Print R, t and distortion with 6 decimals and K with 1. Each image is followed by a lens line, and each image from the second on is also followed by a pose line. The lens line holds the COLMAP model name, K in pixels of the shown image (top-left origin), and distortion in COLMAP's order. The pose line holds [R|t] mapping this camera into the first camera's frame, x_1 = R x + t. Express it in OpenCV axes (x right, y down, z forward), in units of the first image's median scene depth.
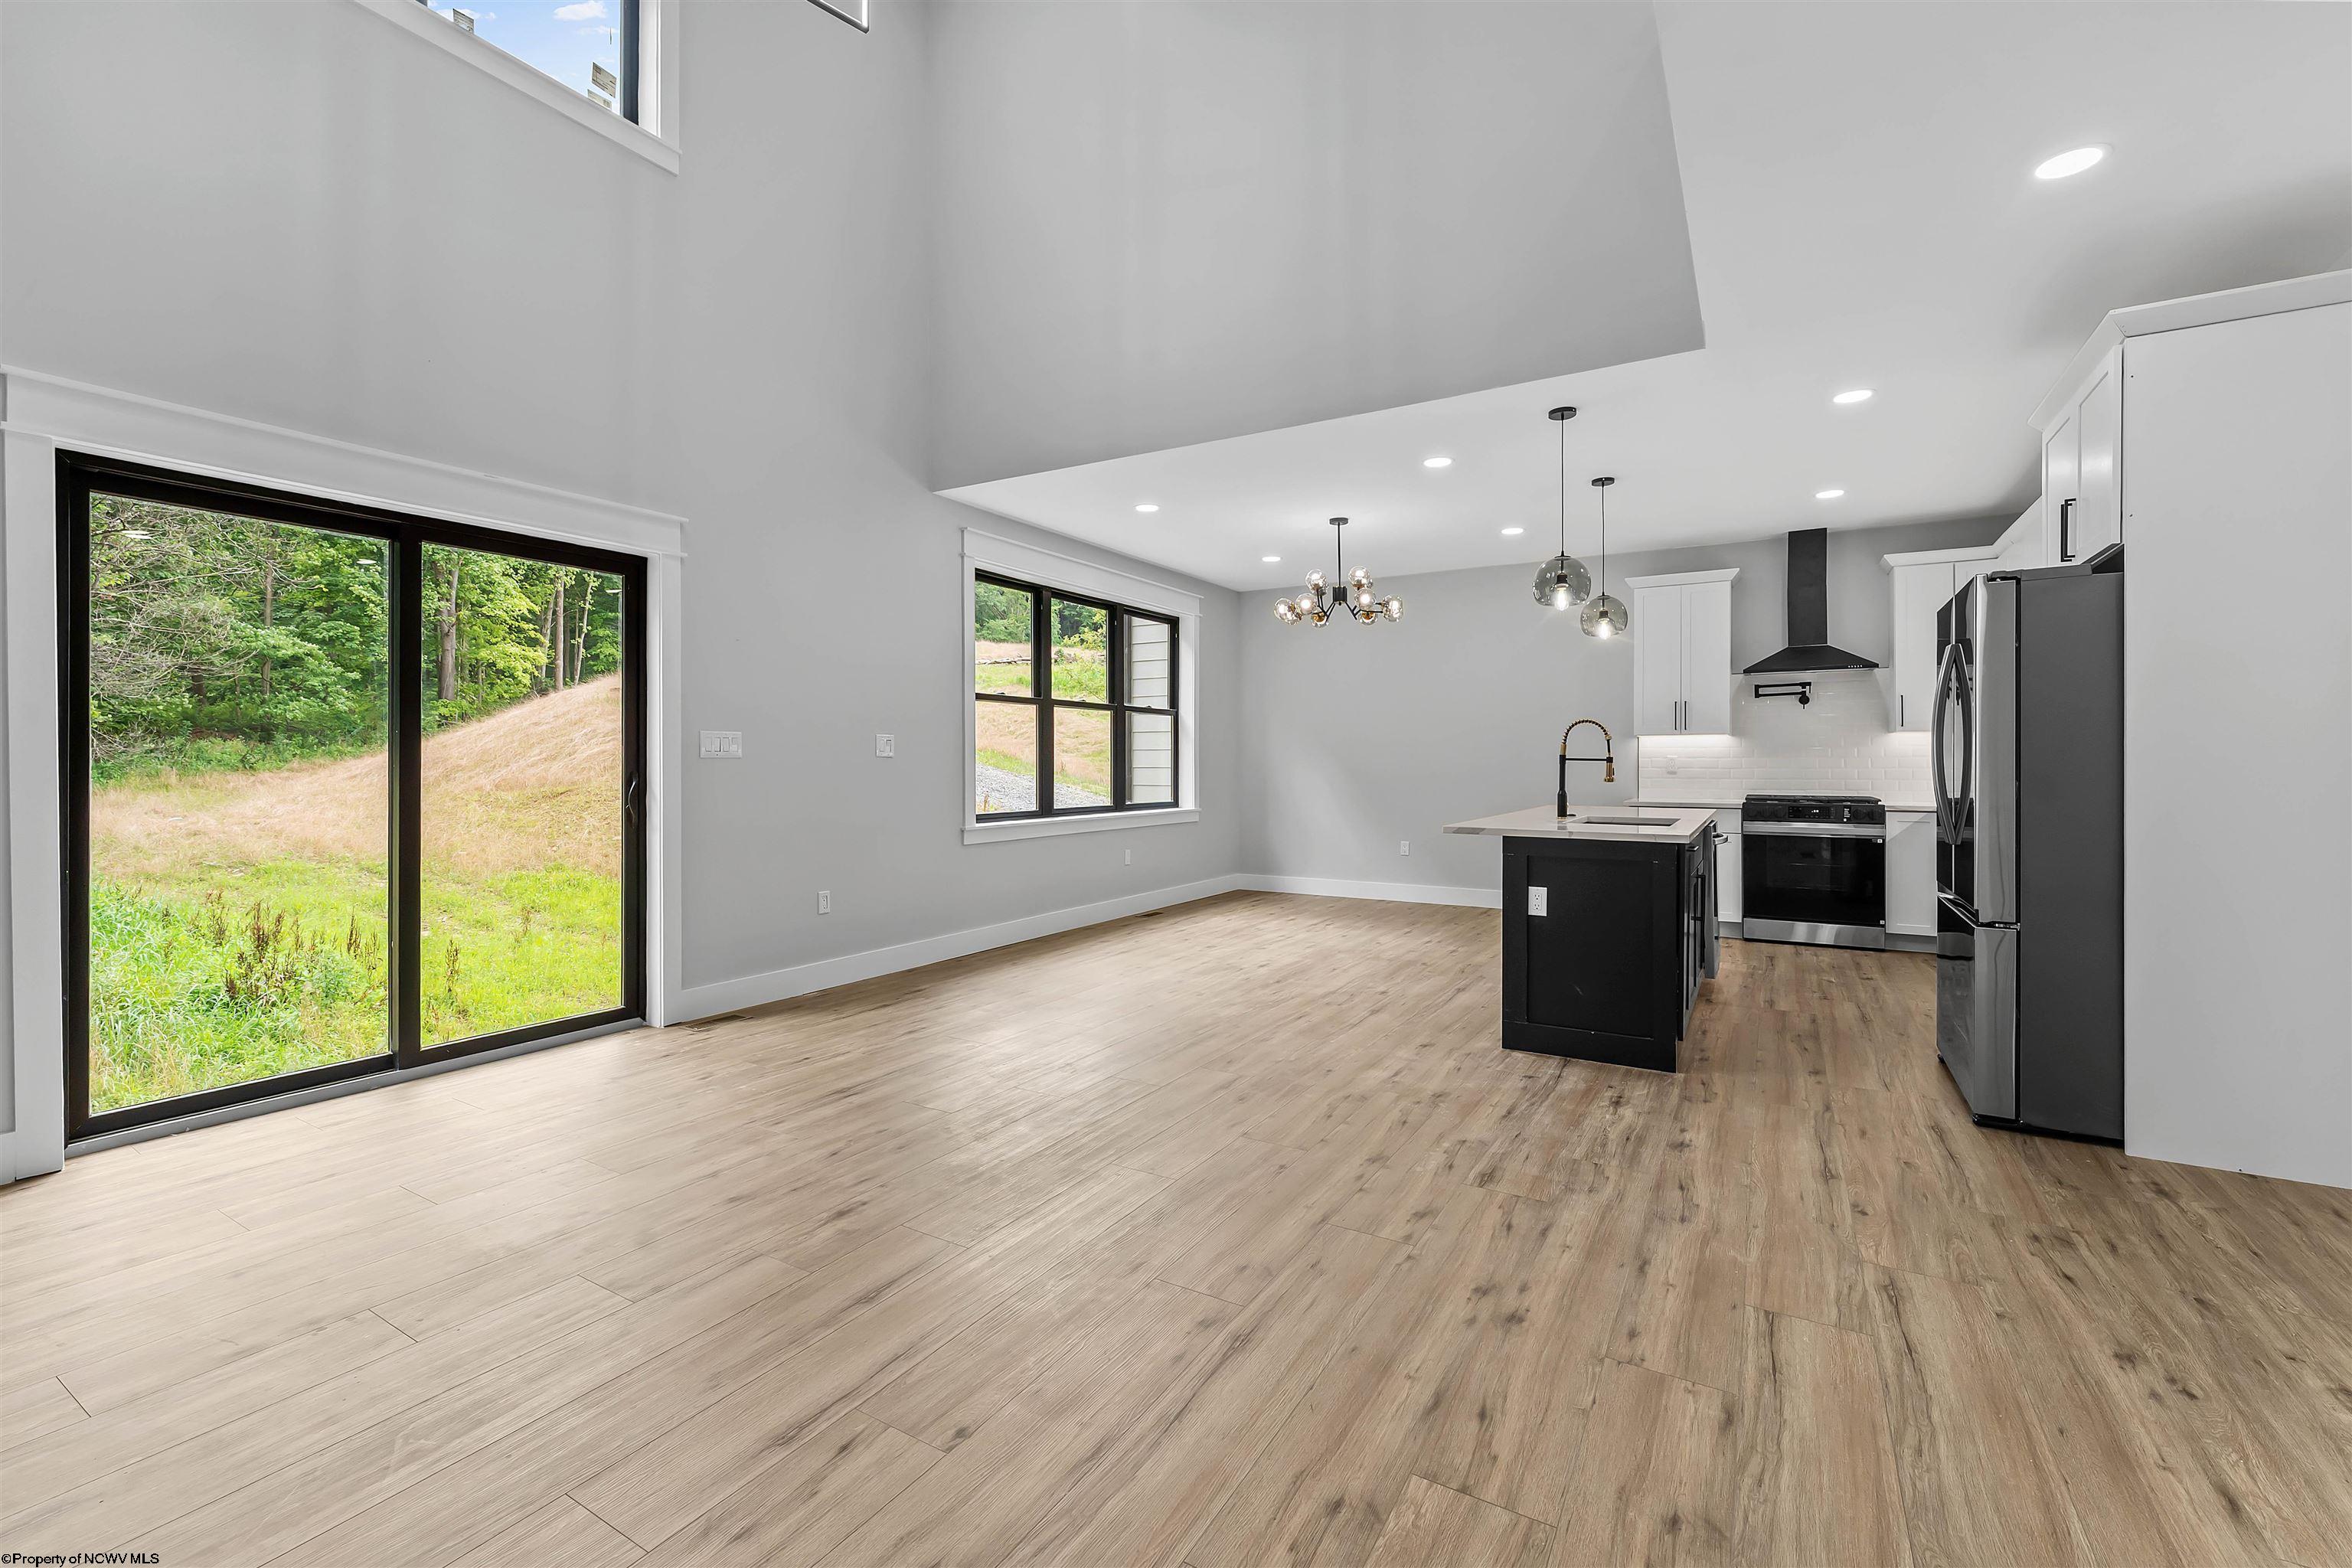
lens RADIAL K [[999.0, 0, 1136.4], [0, 999.0, 761.8], [0, 0, 1]] dist [-0.004724, -0.000580]
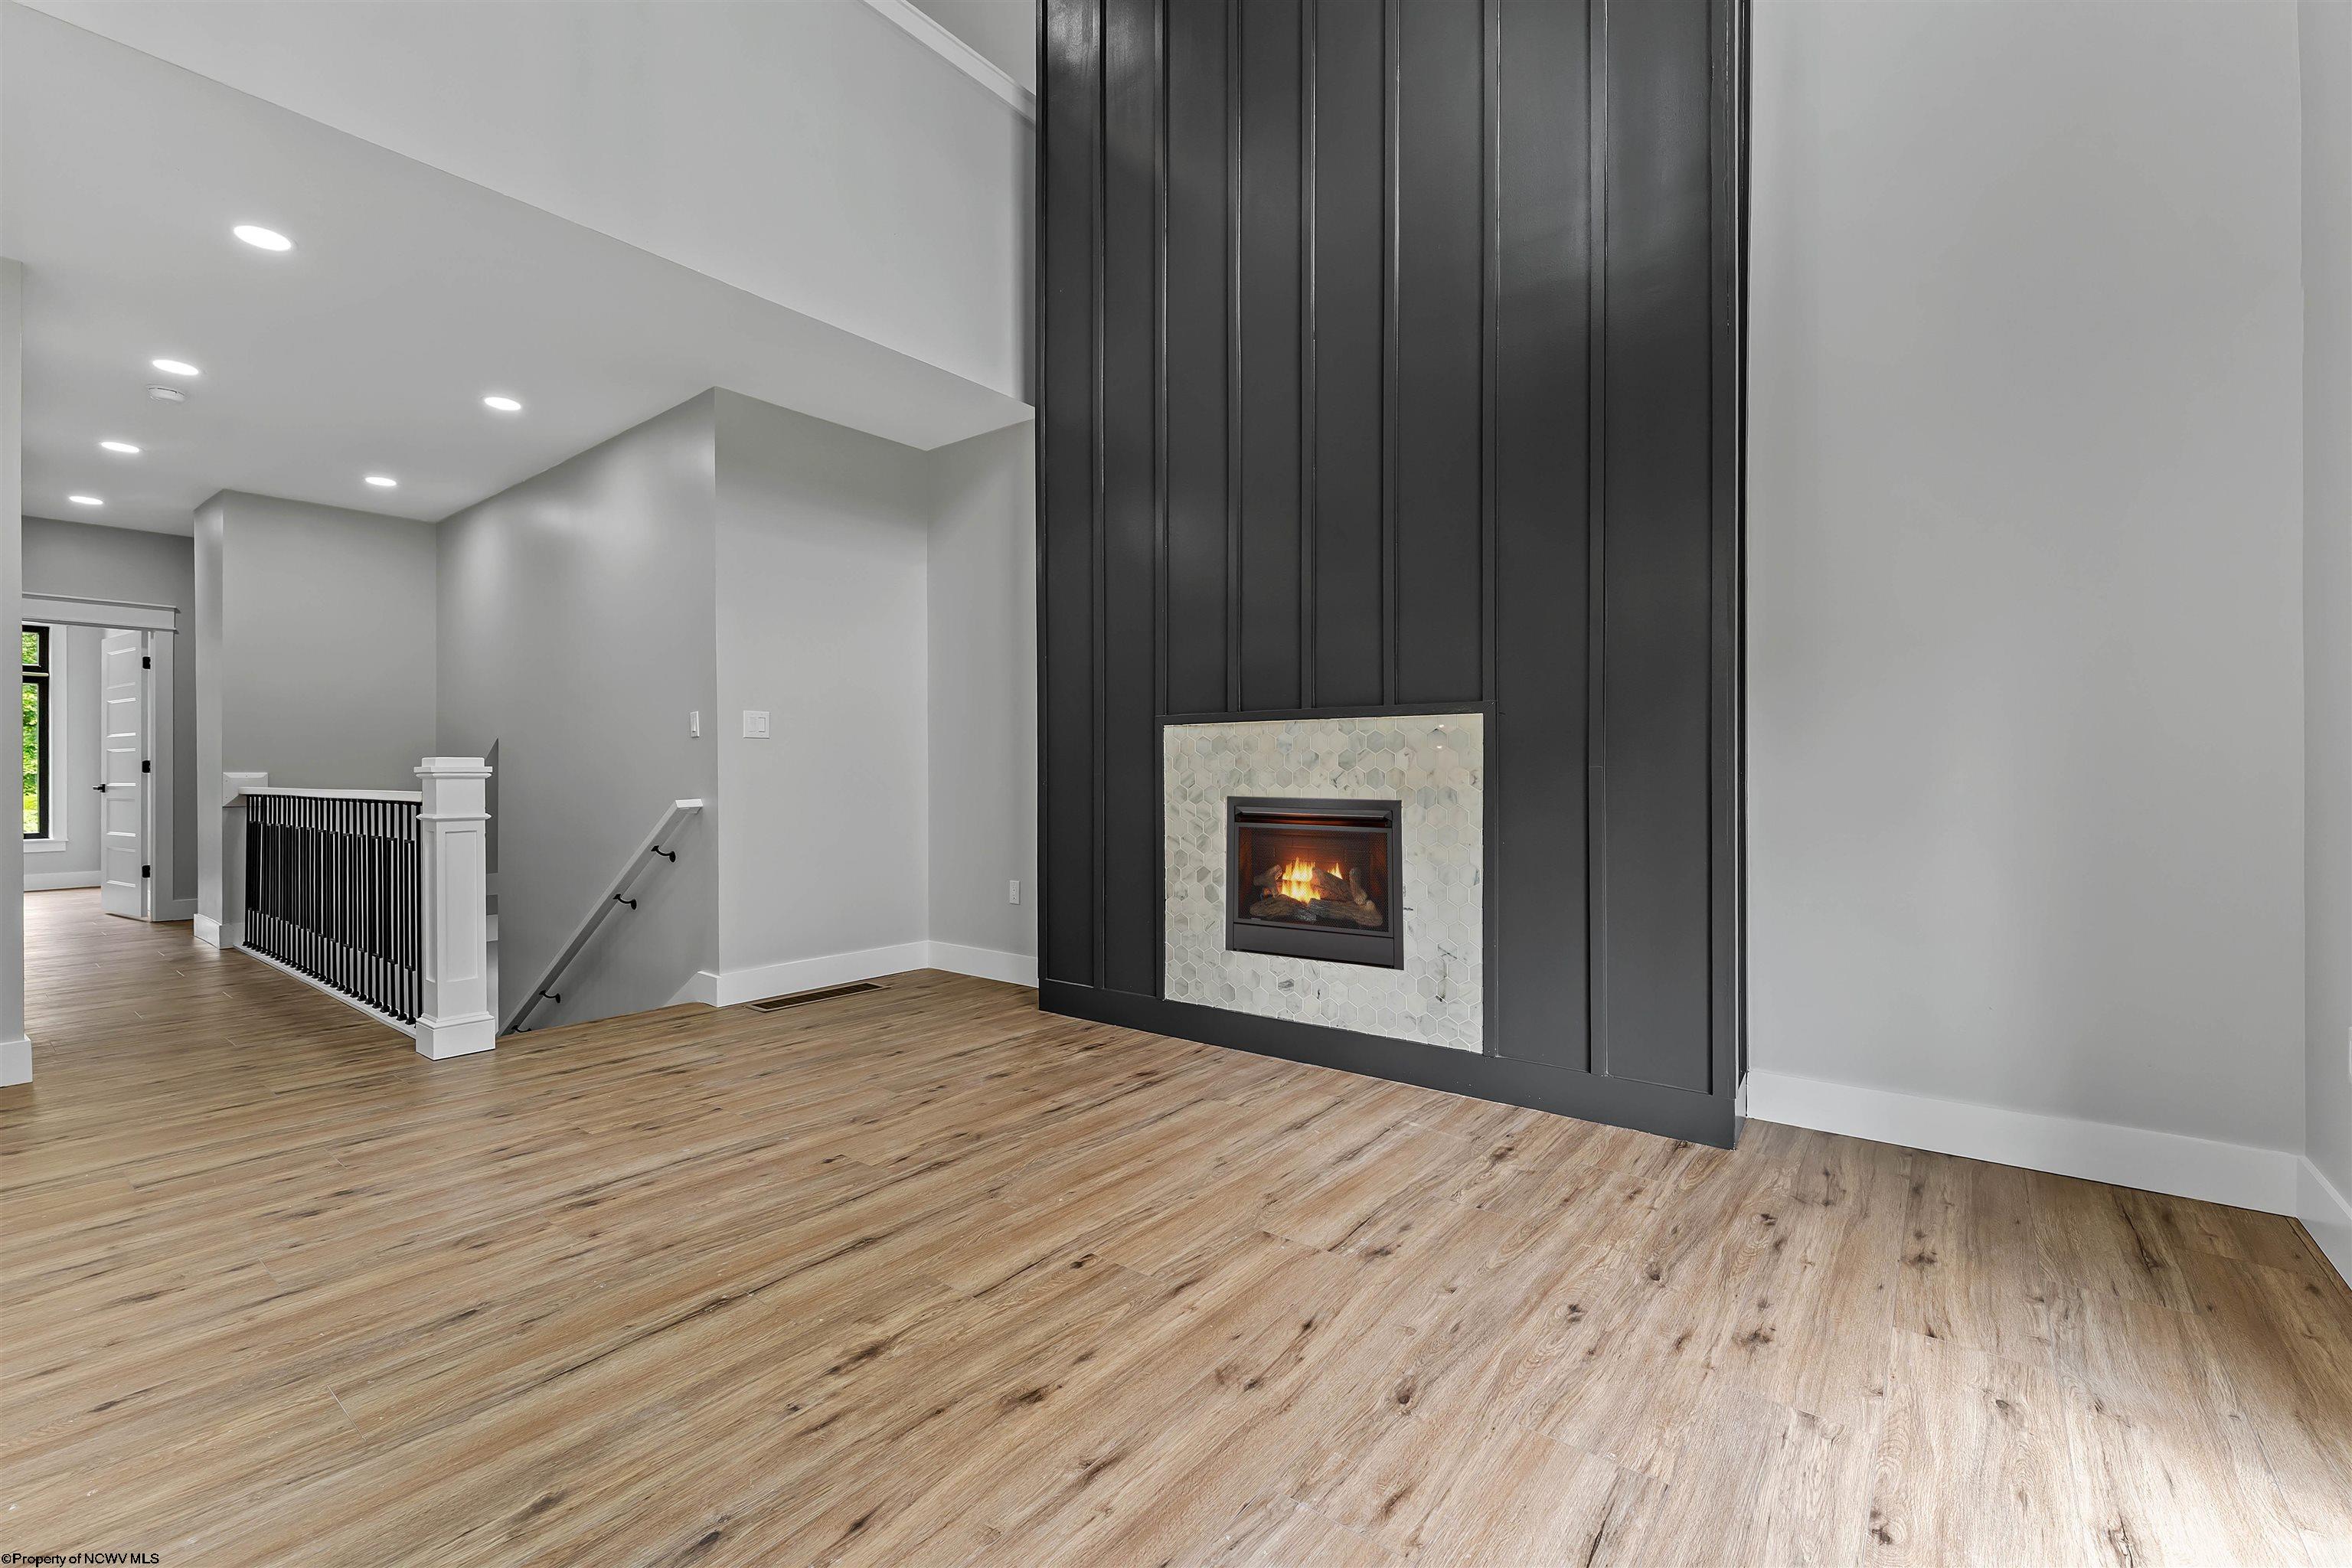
lens RADIAL K [[999.0, 0, 1153.9], [0, 999.0, 774.2], [0, 0, 1]] dist [-0.004724, -0.000580]
pose [[-0.993656, 0.002980, 0.112419, -0.557368], [0.002907, 0.999995, -0.000811, 0.055036], [-0.112421, -0.000479, -0.993661, 1.629861]]
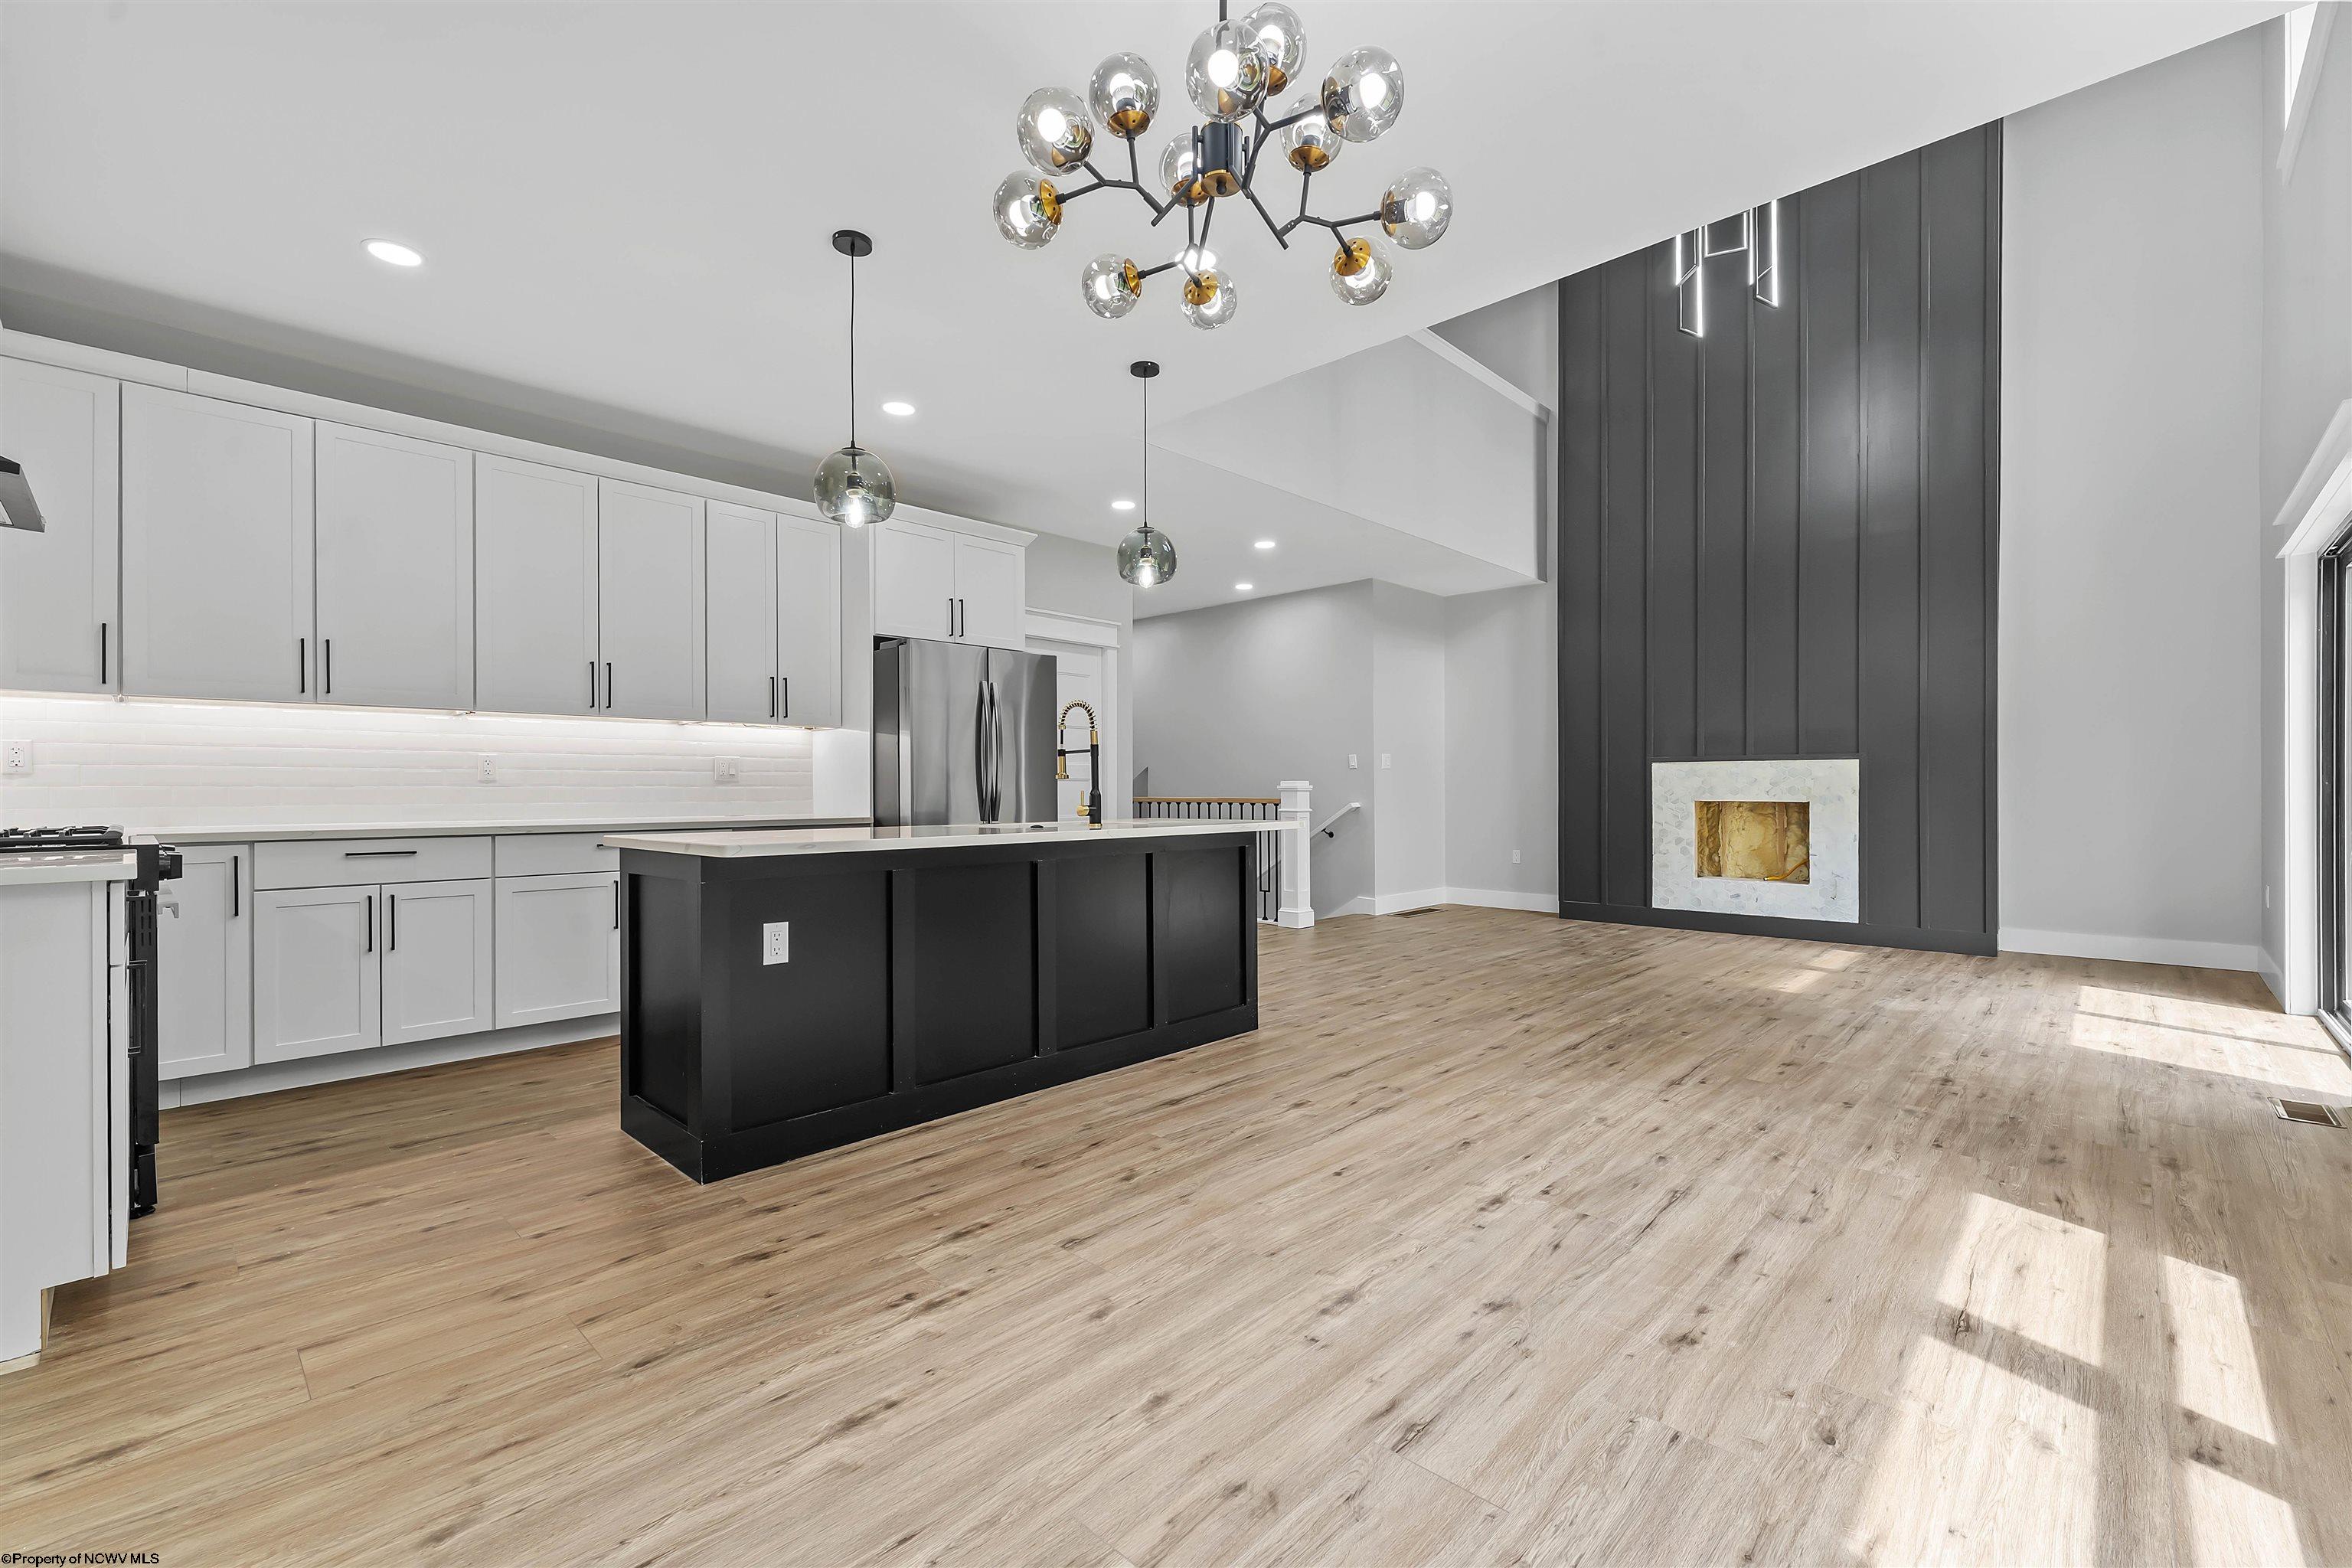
lens RADIAL K [[999.0, 0, 1142.1], [0, 999.0, 789.3], [0, 0, 1]] dist [-0.004724, -0.000580]
pose [[-0.976815, 0.003798, 0.214052, 0.387686], [0.004096, 0.999991, 0.000950, 0.047497], [-0.214046, 0.001805, -0.976822, 3.185394]]
